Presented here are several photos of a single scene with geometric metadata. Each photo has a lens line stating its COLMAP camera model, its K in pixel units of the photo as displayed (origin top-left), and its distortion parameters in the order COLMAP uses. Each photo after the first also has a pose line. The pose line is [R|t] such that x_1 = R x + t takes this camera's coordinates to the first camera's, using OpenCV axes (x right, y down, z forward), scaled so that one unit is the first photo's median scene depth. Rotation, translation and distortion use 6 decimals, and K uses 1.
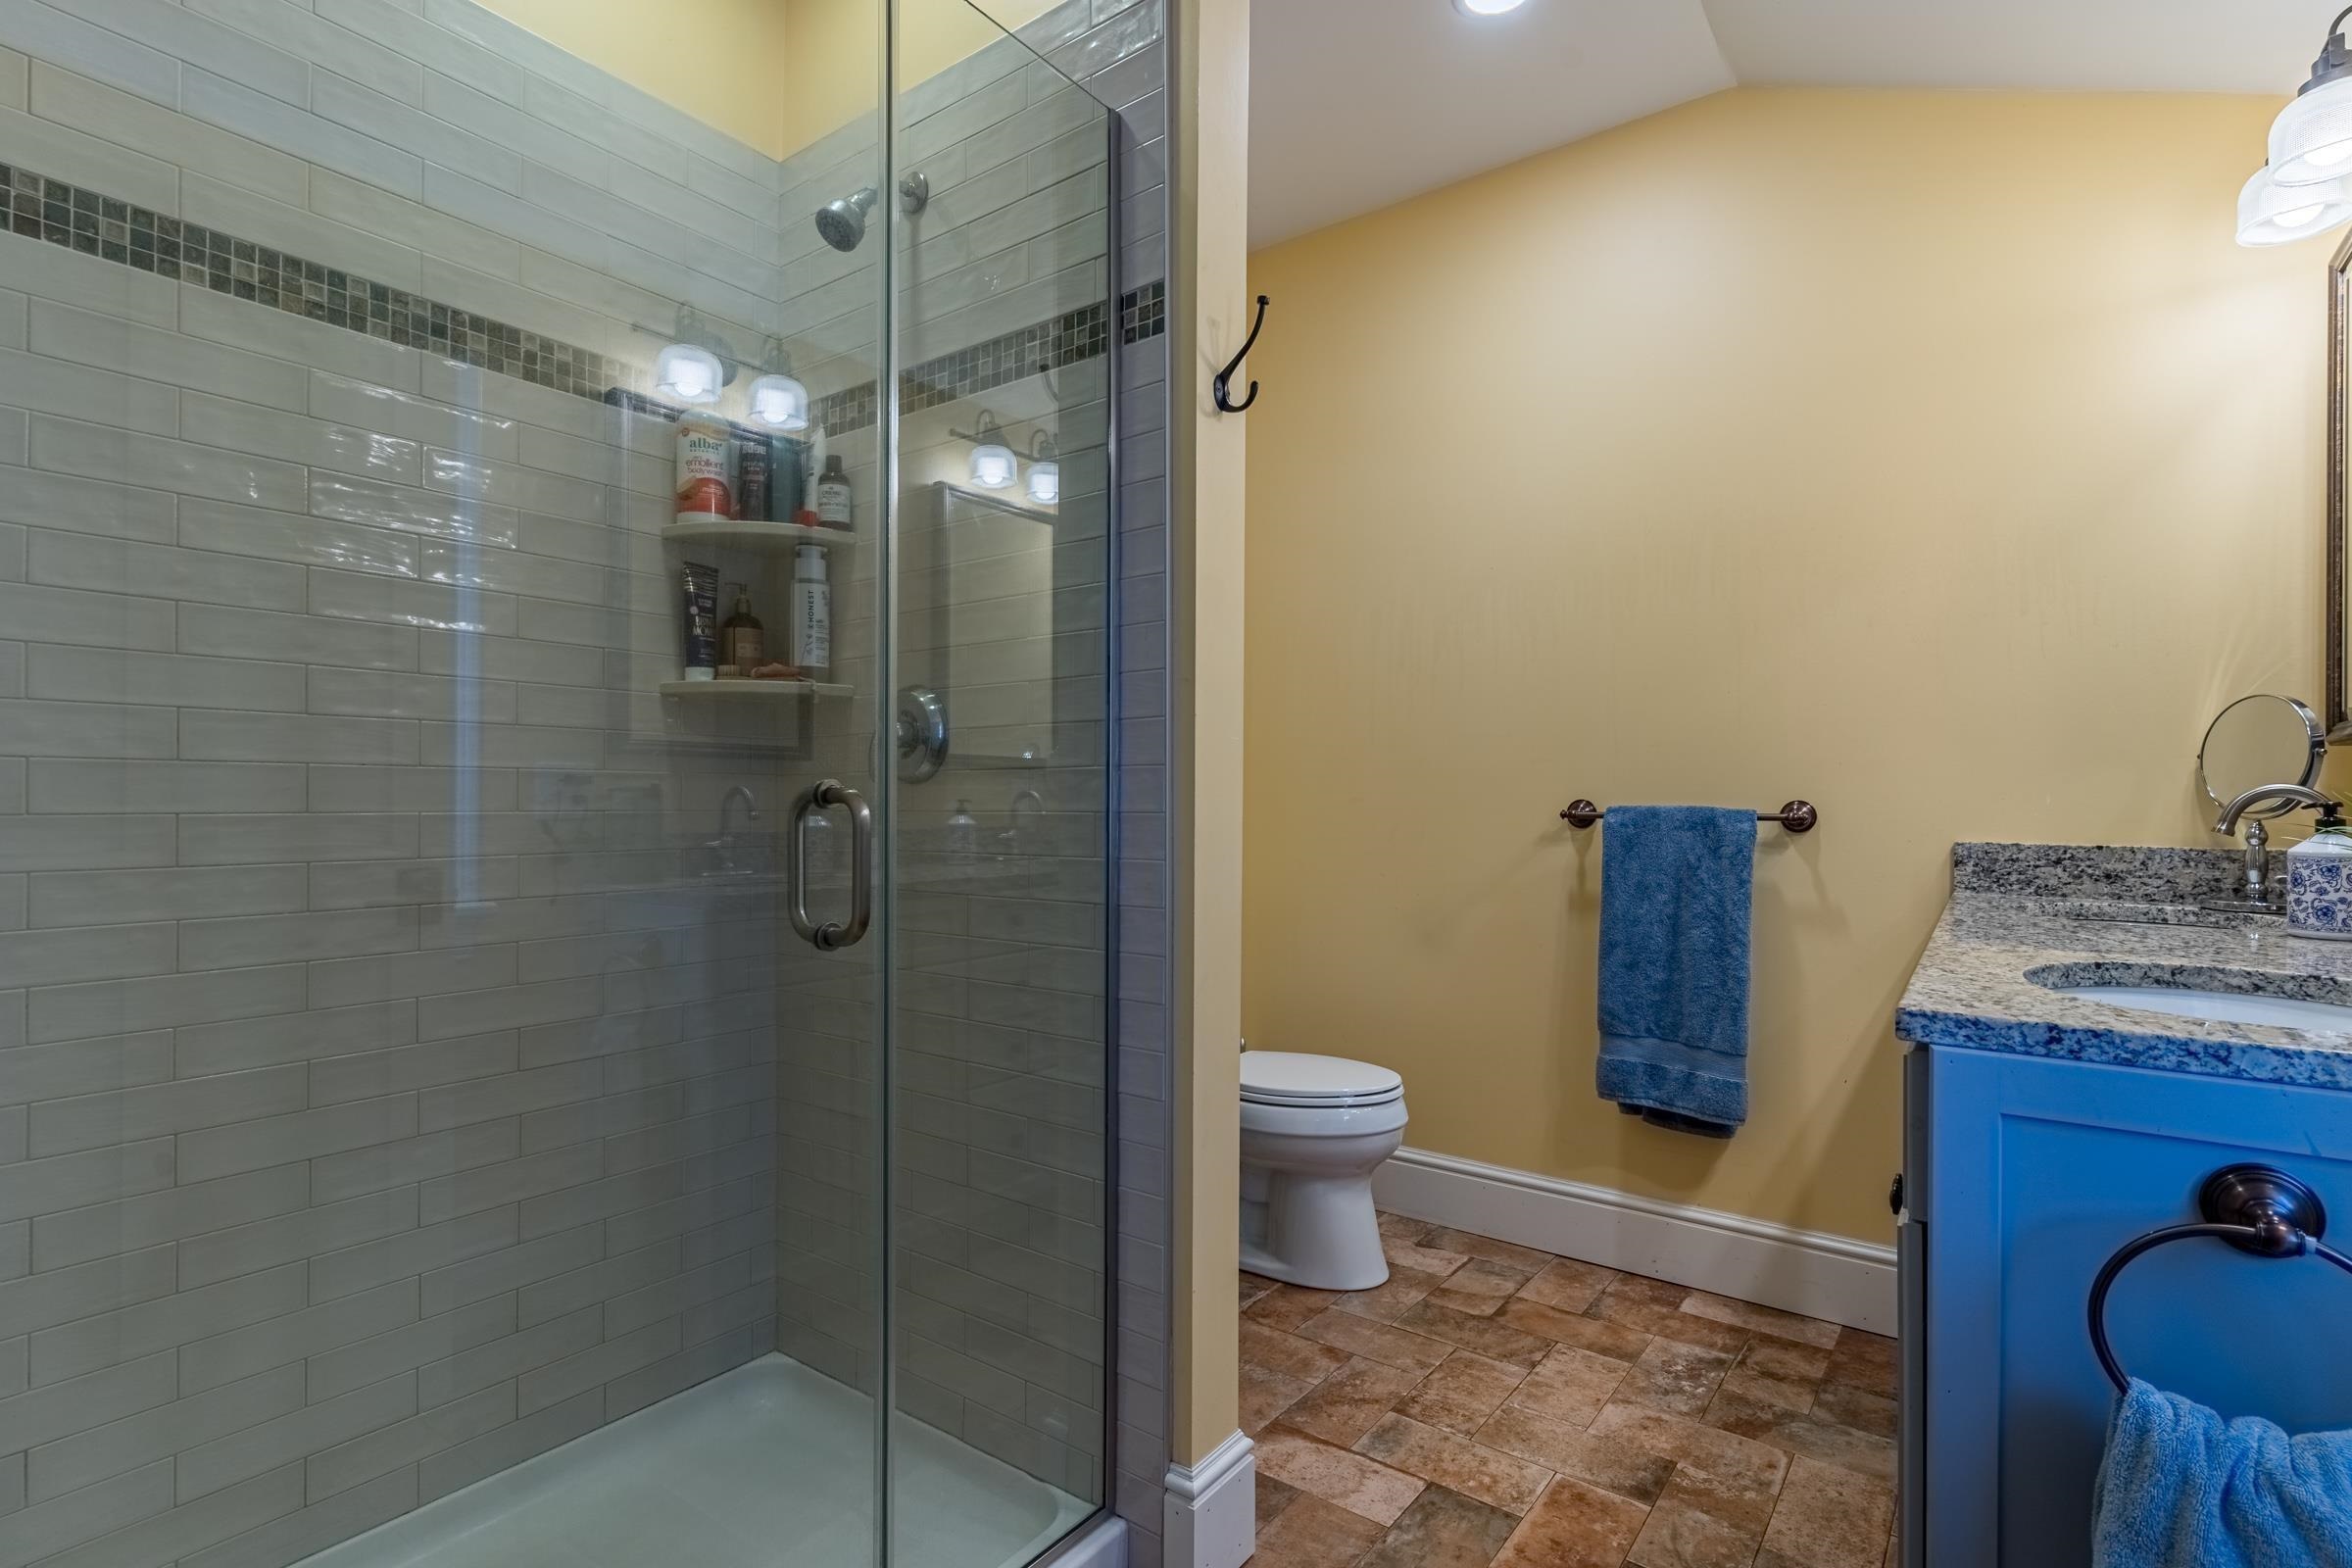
lens RADIAL K [[1125.3, 0, 1166.0], [0, 1125.3, 795.1], [0, 0, 1]] dist [0.003919, -0.002656]
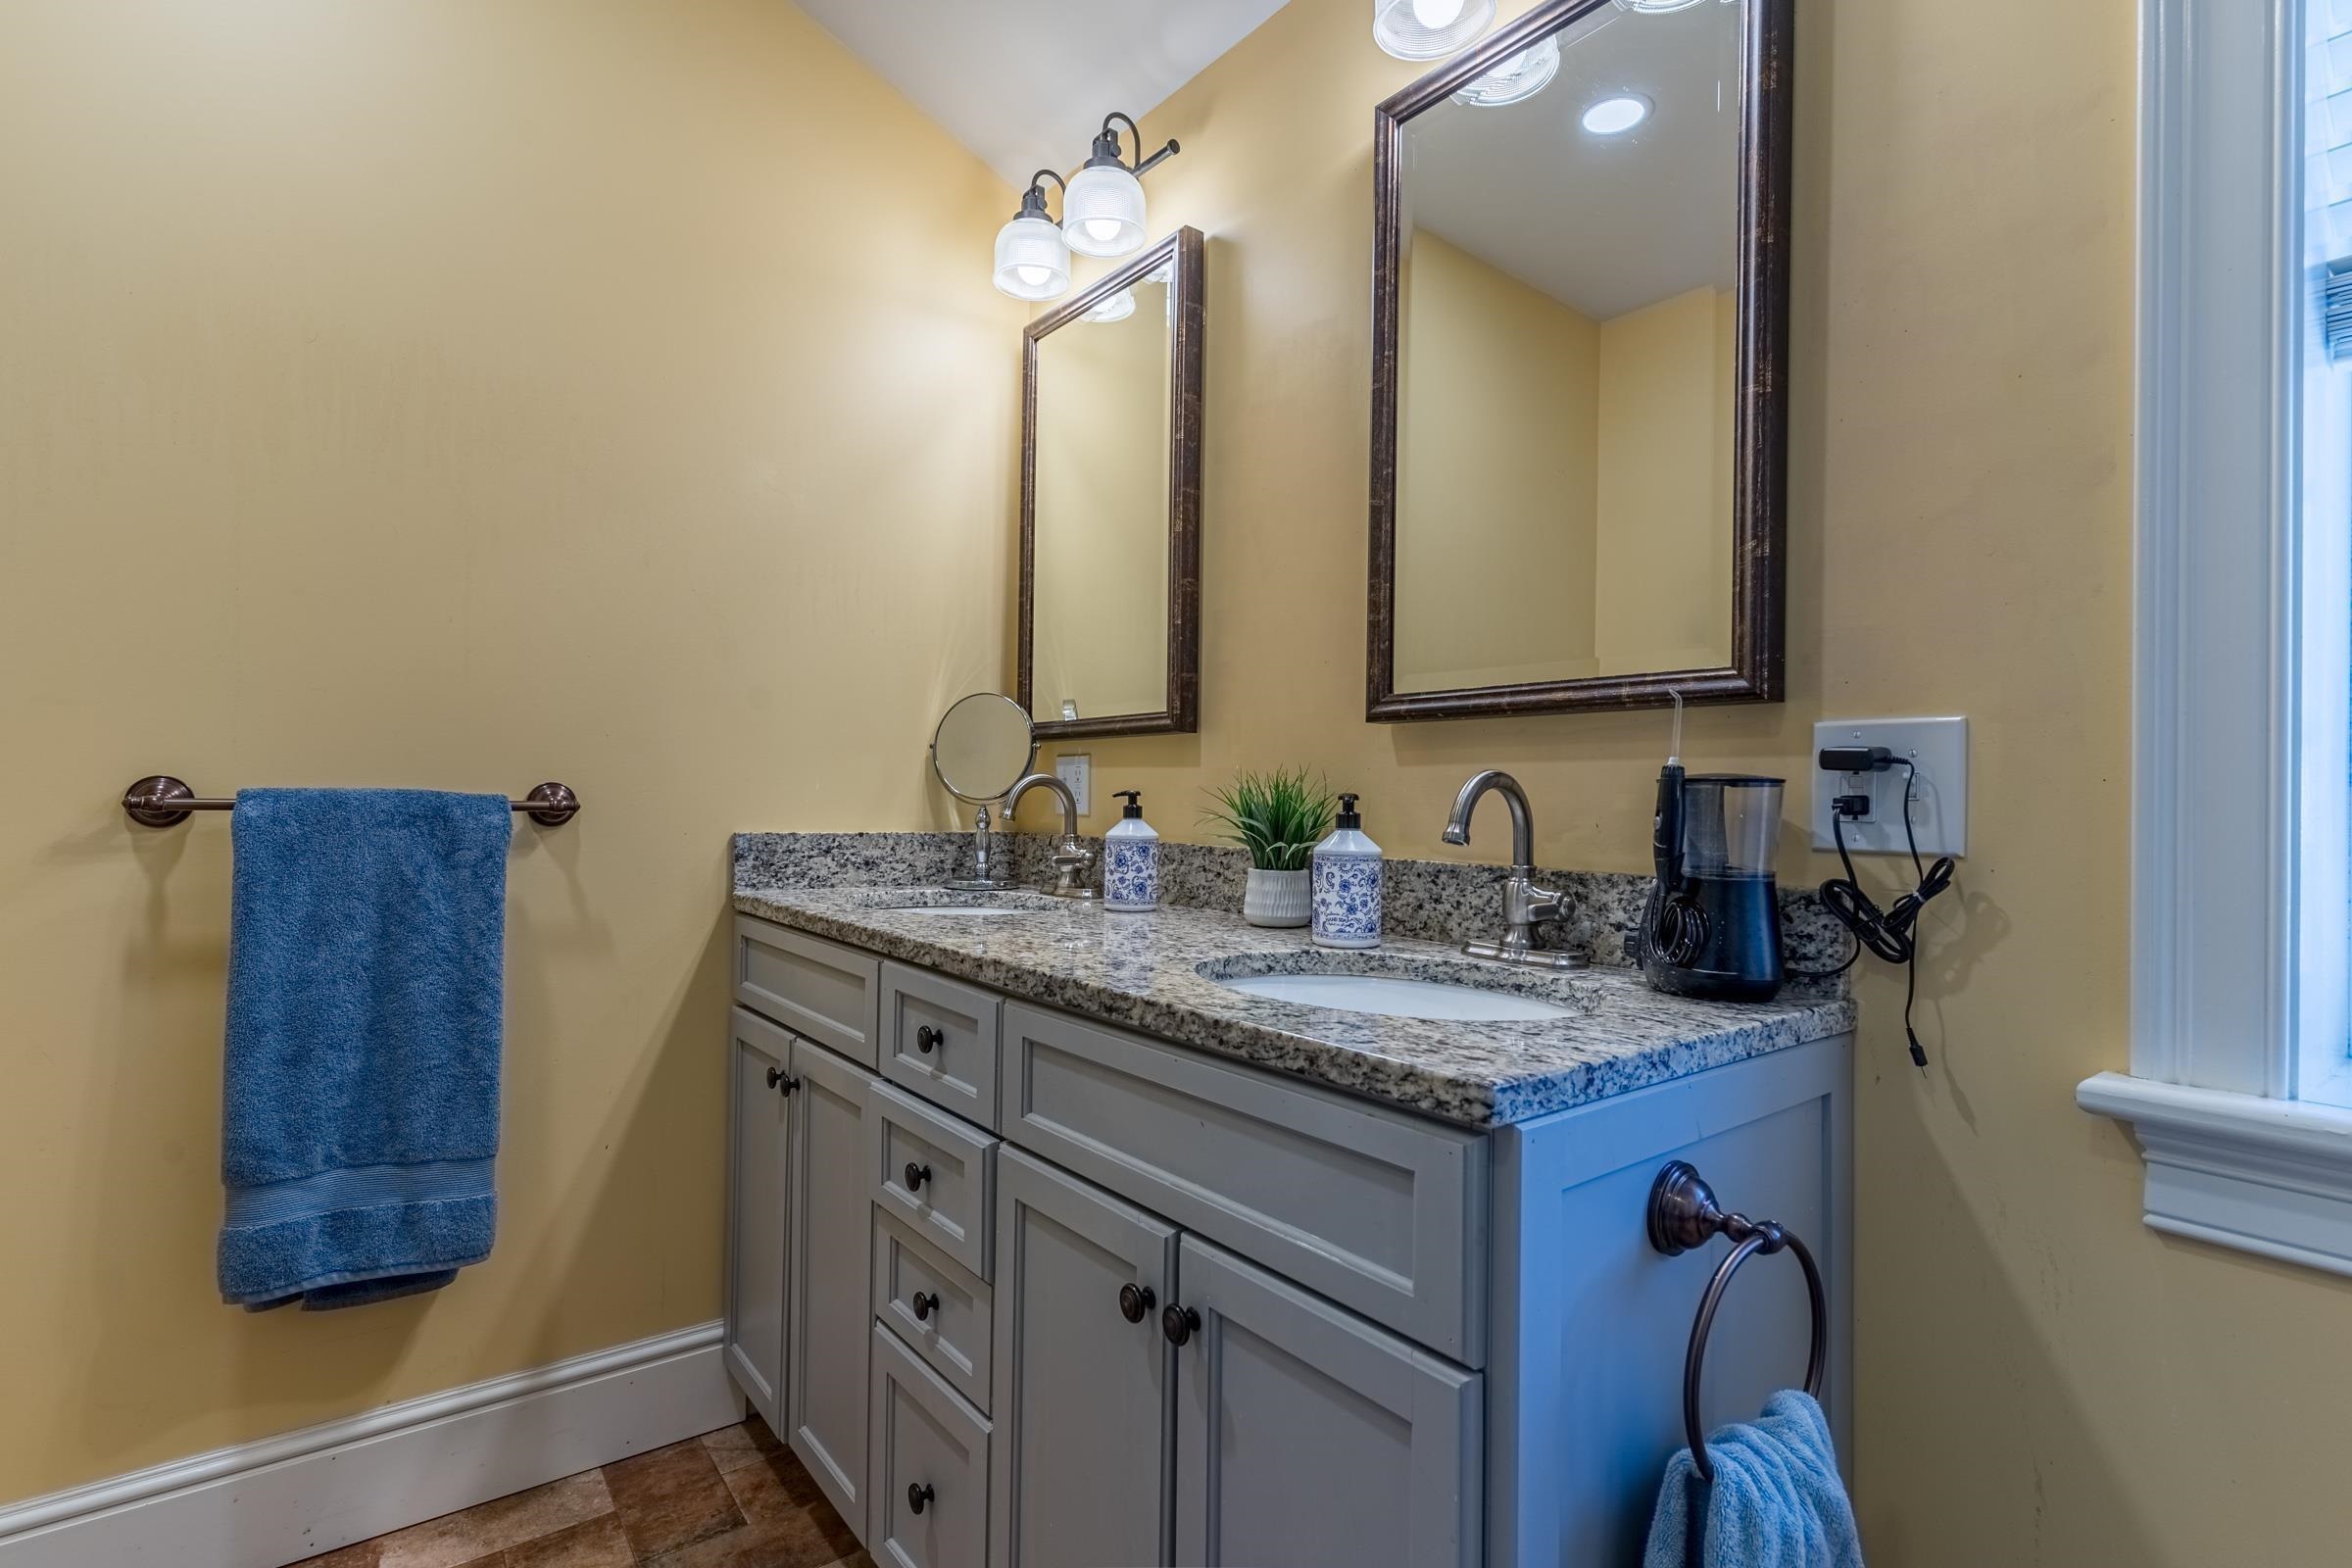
lens RADIAL K [[1125.3, 0, 1189.9], [0, 1125.3, 787.6], [0, 0, 1]] dist [0.003919, -0.002656]
pose [[0.262017, 0.006171, 0.965043, -0.039189], [-0.017684, 0.999842, -0.001592, 0.002207], [-0.964901, -0.016649, 0.262085, 0.432701]]
